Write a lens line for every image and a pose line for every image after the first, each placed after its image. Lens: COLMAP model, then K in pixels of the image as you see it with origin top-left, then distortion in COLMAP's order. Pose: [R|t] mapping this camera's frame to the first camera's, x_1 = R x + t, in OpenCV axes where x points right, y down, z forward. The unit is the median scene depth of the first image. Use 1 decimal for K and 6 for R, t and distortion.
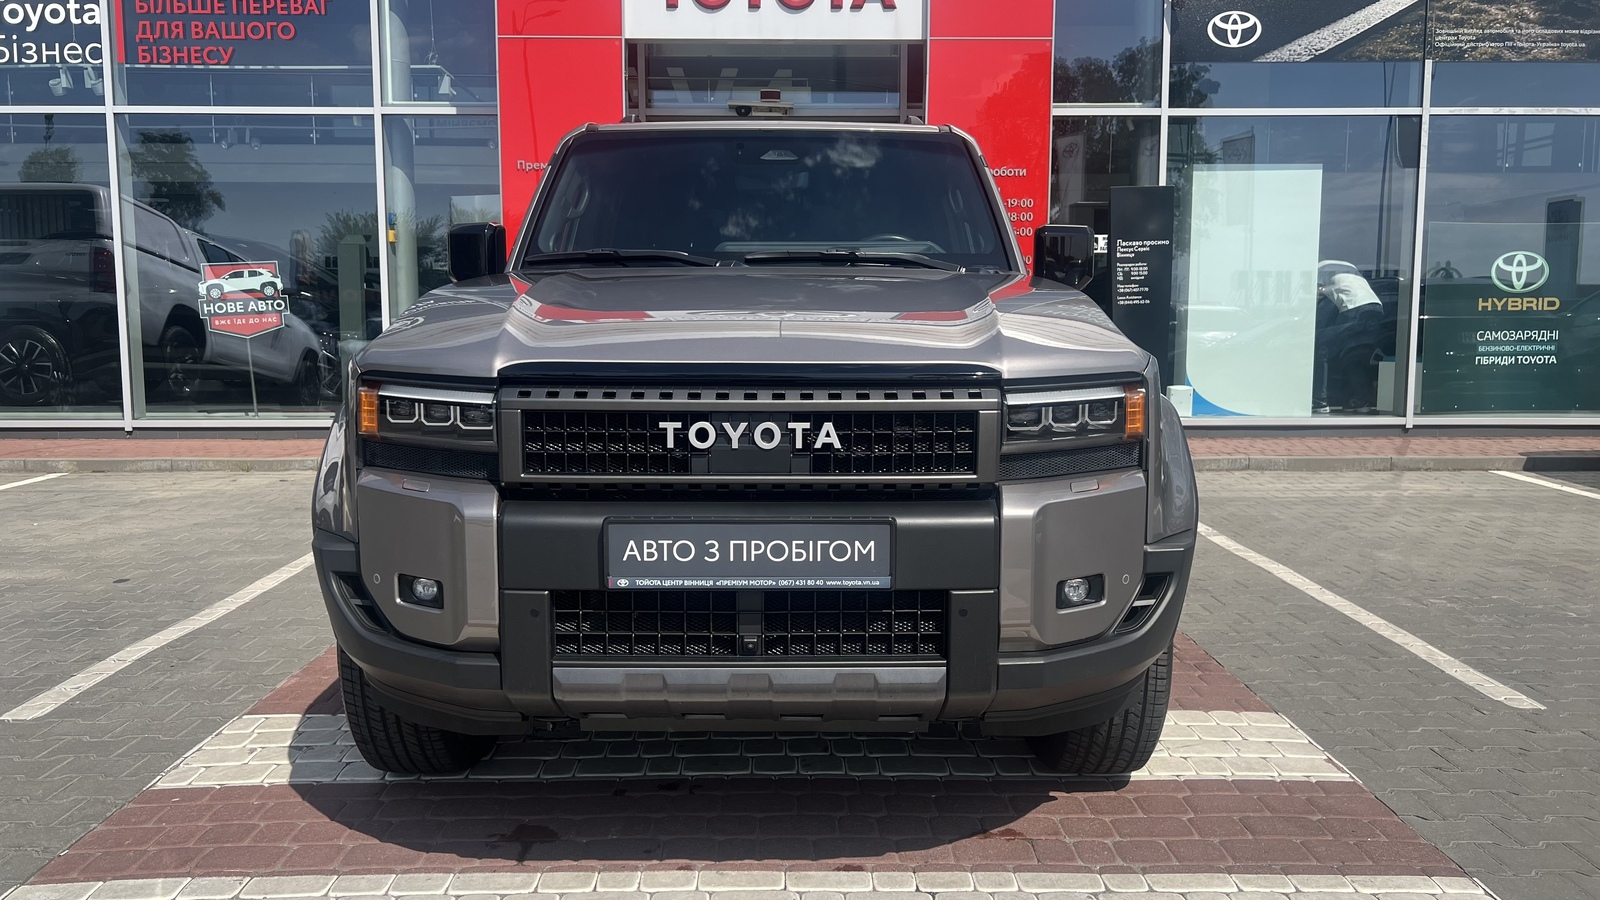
lens RADIAL K [[1206.5, 0, 800.0], [0, 1206.5, 450.0], [0, 0, 1]] dist [0.043739, -0.043888]
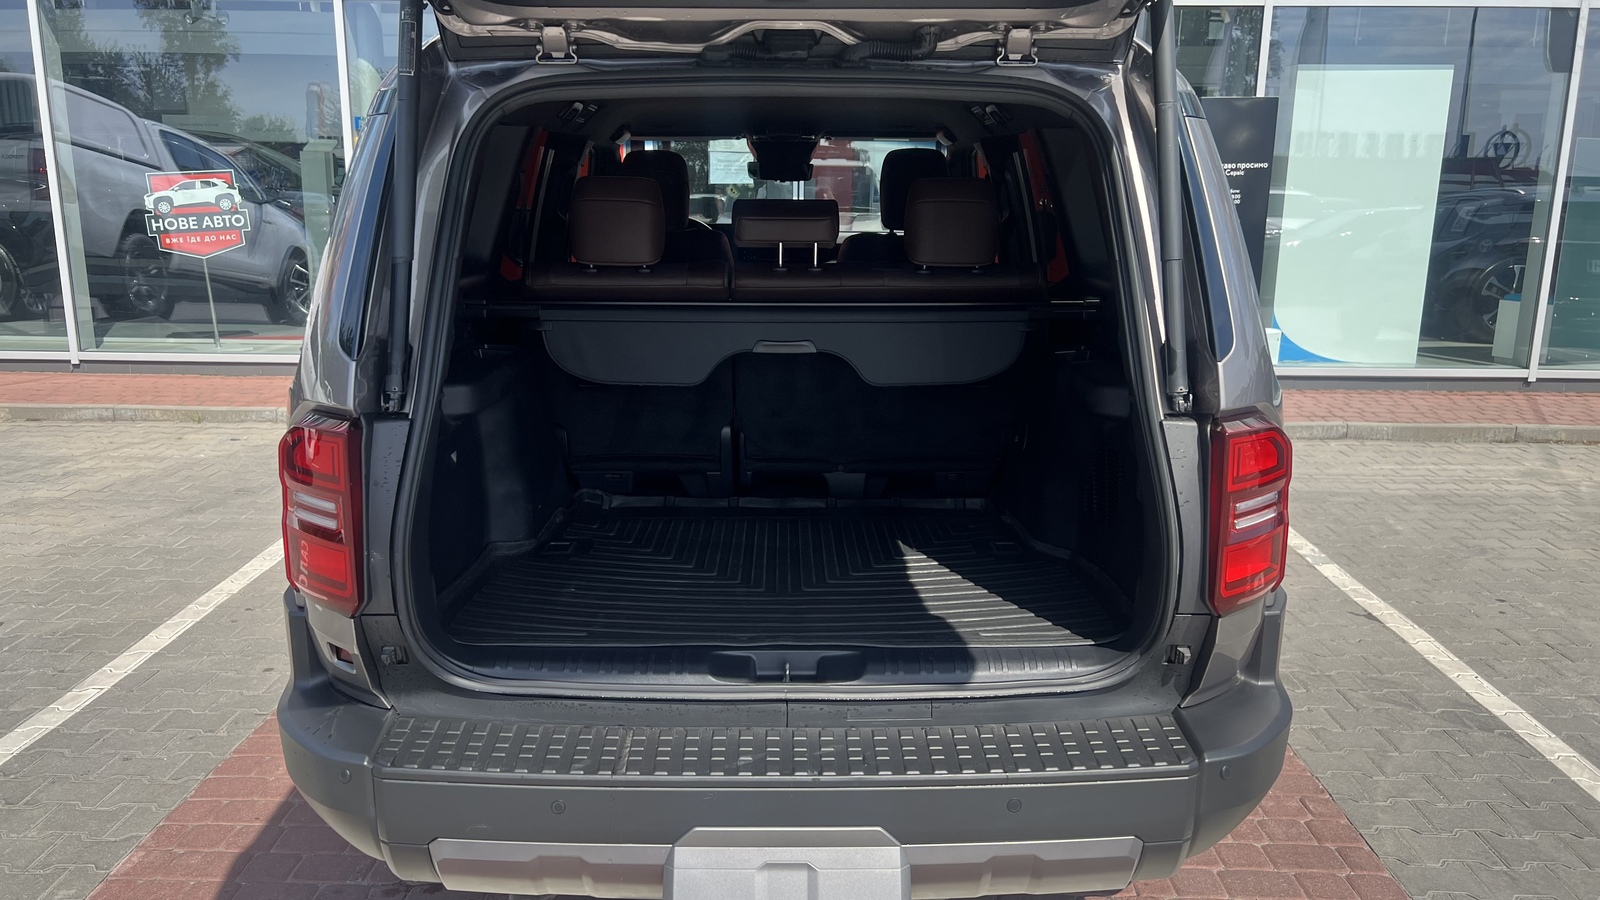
lens RADIAL K [[1180.7, 0, 796.7], [0, 1180.7, 437.8], [0, 0, 1]] dist [0.050333, -0.054398]
pose [[0.999418, 0.017323, -0.029375, 0.005050], [-0.013647, 0.992556, 0.121022, -0.076068], [0.031252, -0.120551, 0.992215, 0.141385]]
